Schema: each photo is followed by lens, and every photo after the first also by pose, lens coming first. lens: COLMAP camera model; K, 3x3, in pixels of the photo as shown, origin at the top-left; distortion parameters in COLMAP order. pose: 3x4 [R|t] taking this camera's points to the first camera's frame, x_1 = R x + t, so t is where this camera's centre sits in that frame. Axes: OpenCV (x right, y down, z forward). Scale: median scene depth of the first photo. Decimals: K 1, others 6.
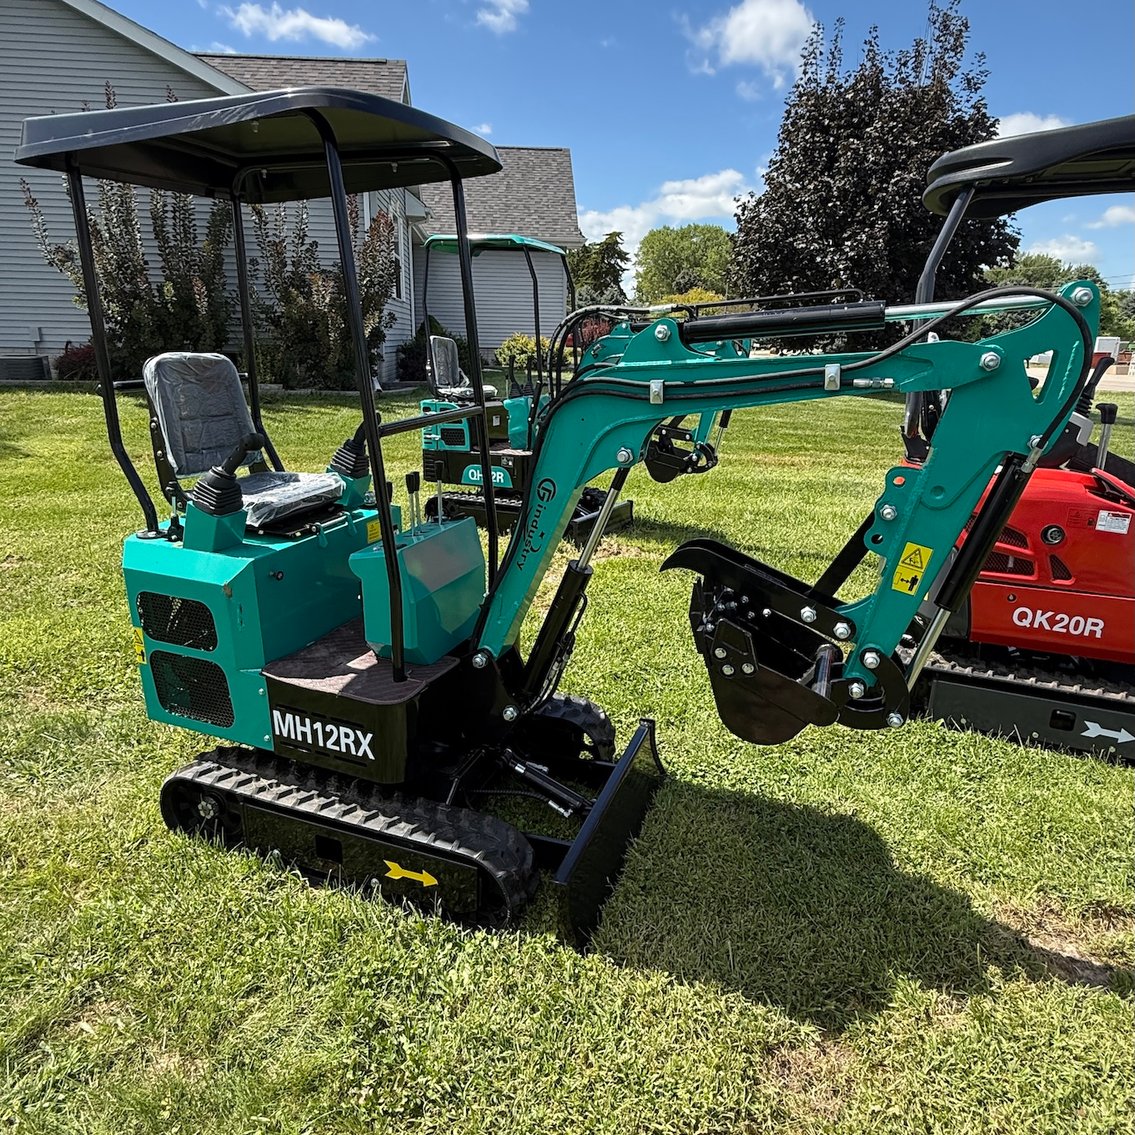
lens RADIAL K [[781.0, 0, 563.5], [0, 781.0, 563.1], [0, 0, 1]] dist [0.002409, 0.000195]
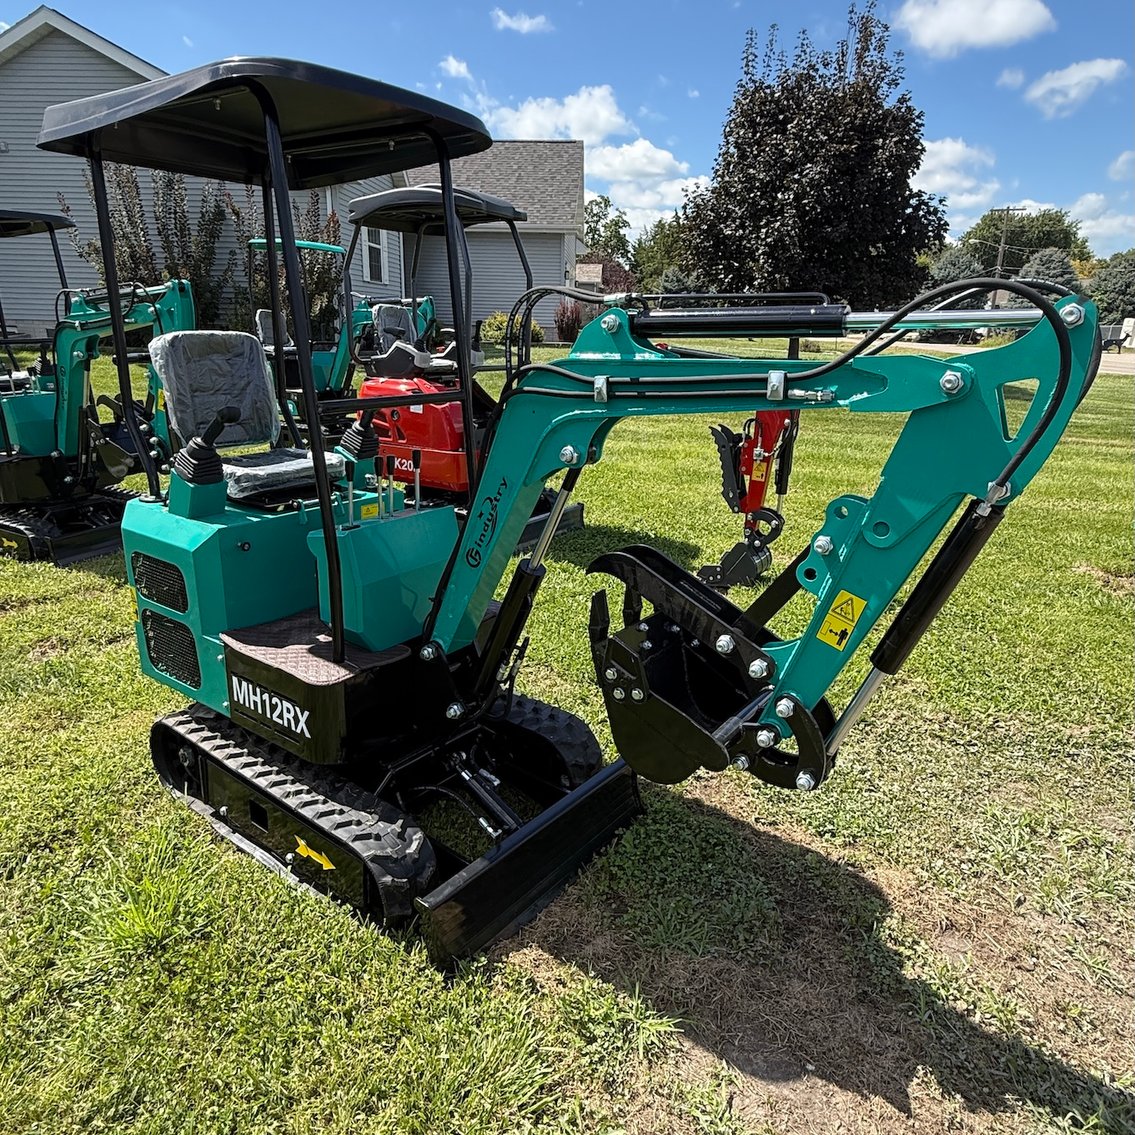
lens RADIAL K [[794.8, 0, 564.2], [0, 794.8, 566.7], [0, 0, 1]] dist [0.000408, -0.000389]
pose [[0.989738, 0.046441, -0.135139, 0.249114], [-0.043747, 0.998781, 0.022844, 0.050339], [0.136035, -0.016698, 0.990563, -0.154248]]
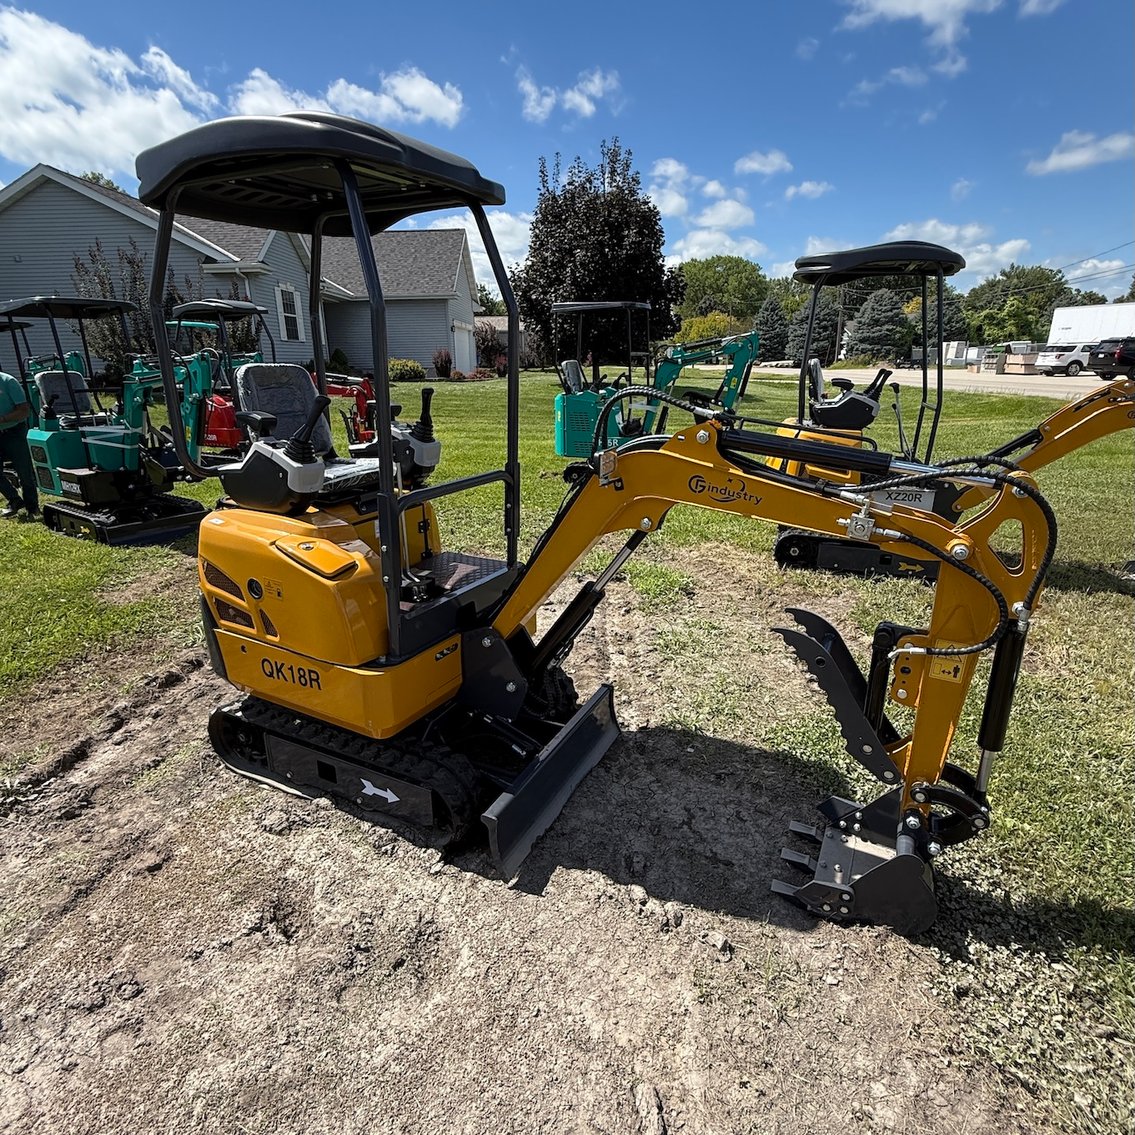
lens RADIAL K [[680.3, 0, 568.1], [0, 680.3, 570.0], [0, 0, 1]] dist [0.000205, -0.000326]
pose [[0.994644, -0.005071, -0.103233, 0.517582], [0.007072, 0.999794, 0.019031, 0.127682], [0.103116, -0.019659, 0.994475, -0.393356]]
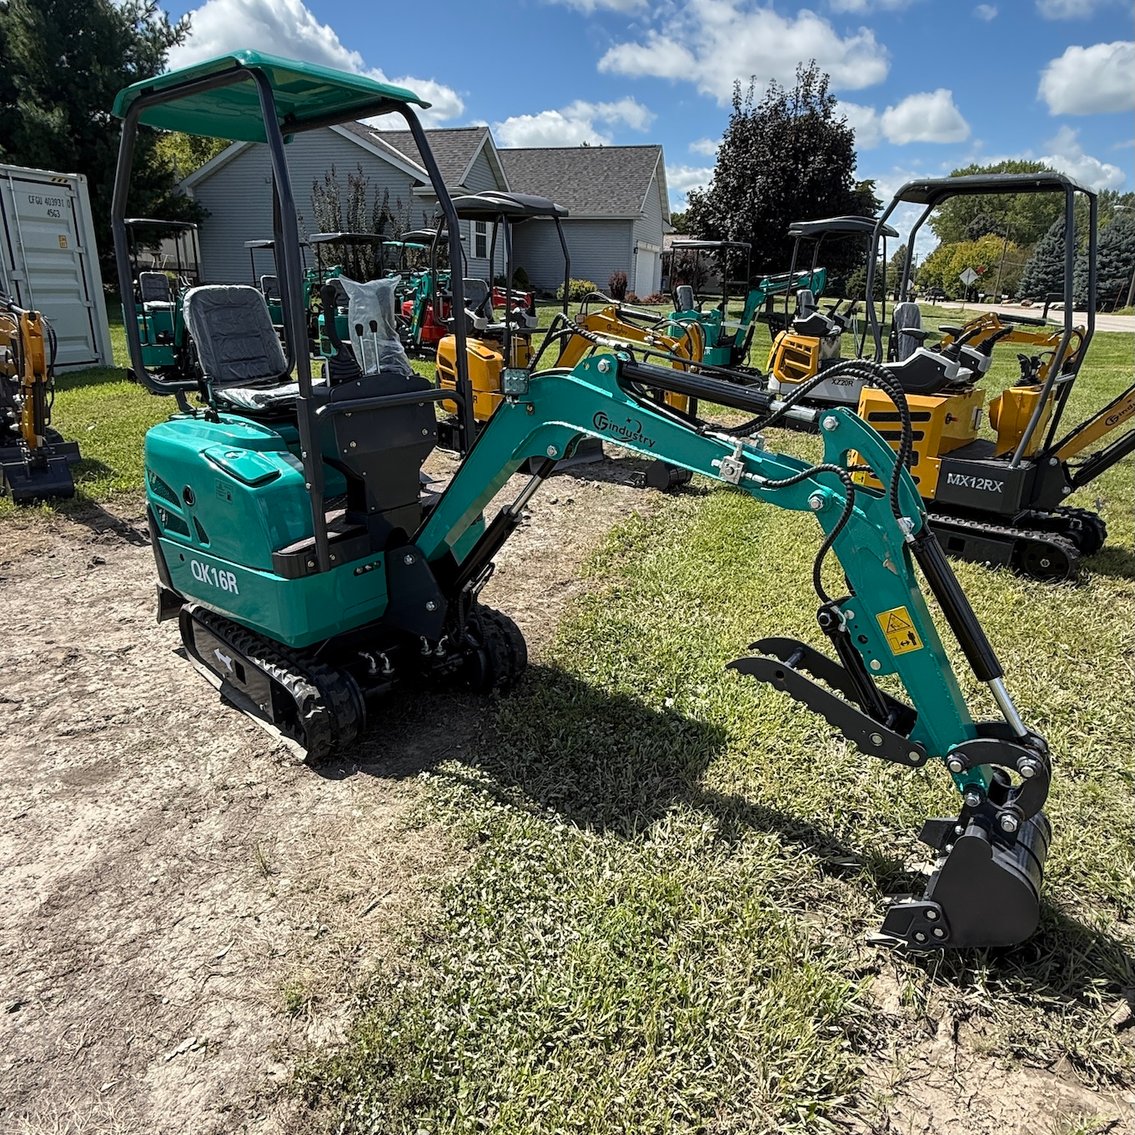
lens RADIAL K [[809.2, 0, 564.8], [0, 809.2, 572.6], [0, 0, 1]] dist [-0.003815, 0.002707]
pose [[0.933997, 0.122492, -0.335627, 0.672340], [-0.103700, 0.991895, 0.073427, 0.217794], [0.341901, -0.033776, 0.939129, -0.691567]]
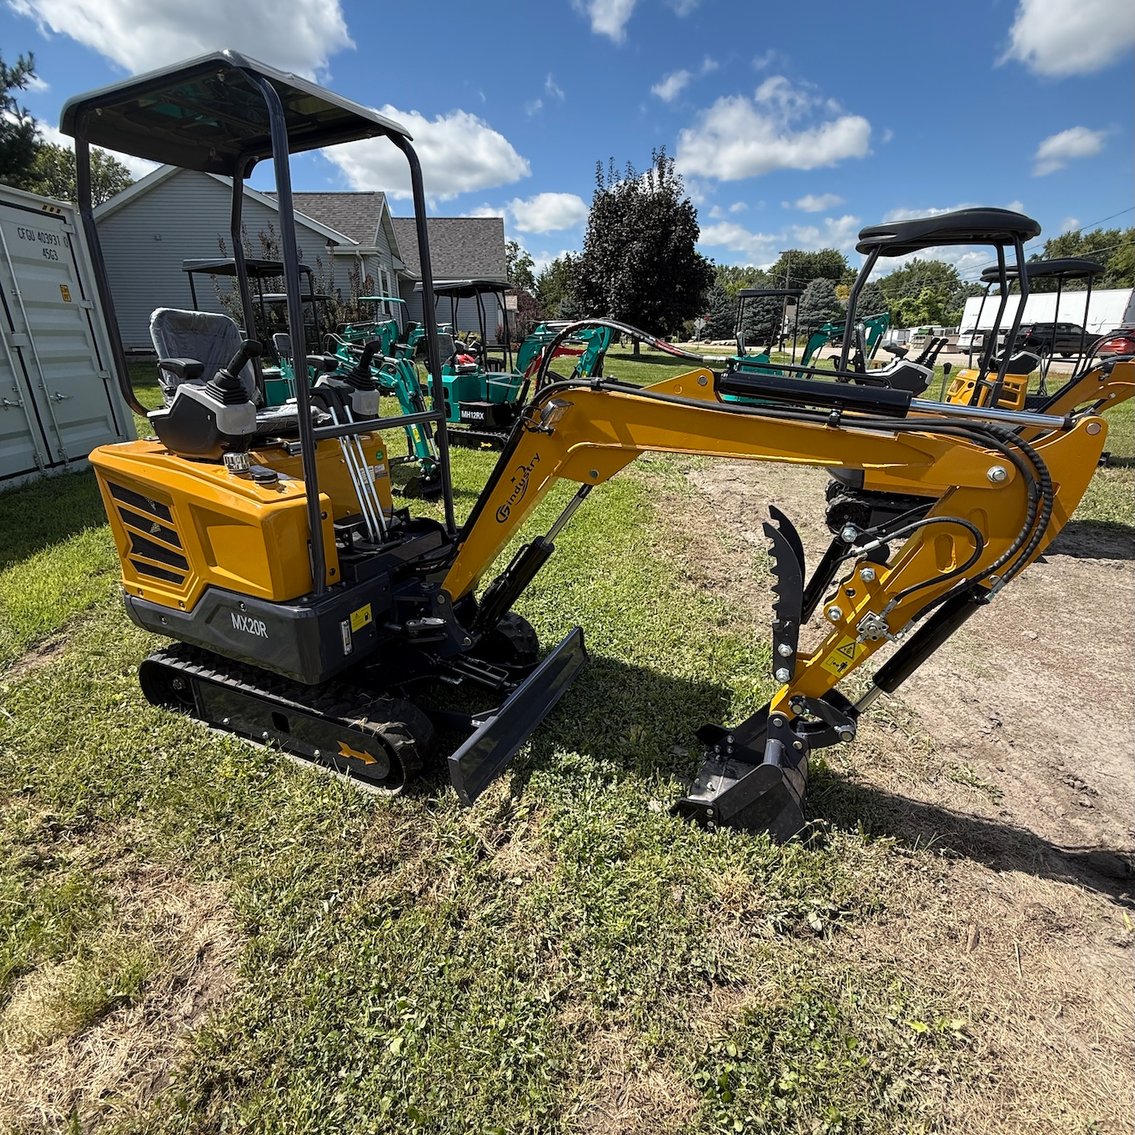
lens RADIAL K [[604.9, 0, 568.5], [0, 604.9, 564.3], [0, 0, 1]] dist [0.000861, -0.000494]
pose [[0.999577, -0.014882, -0.024990, 0.269620], [0.016817, 0.996723, 0.079122, 0.173238], [0.023731, -0.079509, 0.996552, -0.549668]]
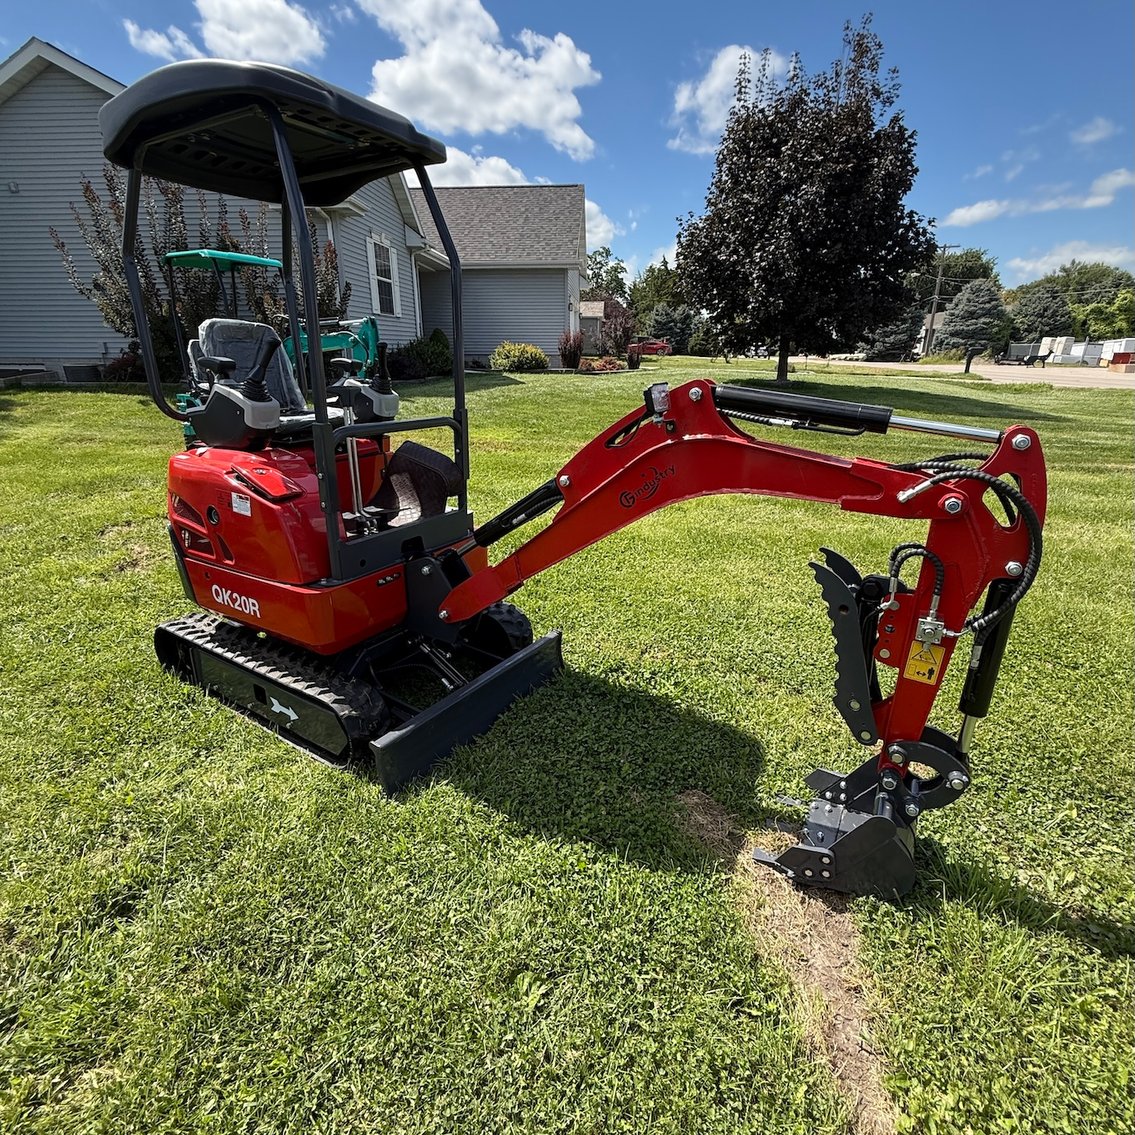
lens RADIAL K [[614.4, 0, 567.5], [0, 614.4, 567.5], [0, 0, 1]] dist [0.001678, -0.001273]
pose [[0.987743, 0.037464, -0.151528, 0.234167], [-0.028111, 0.997592, 0.063405, -0.006349], [0.153539, -0.058368, 0.986417, 0.053586]]
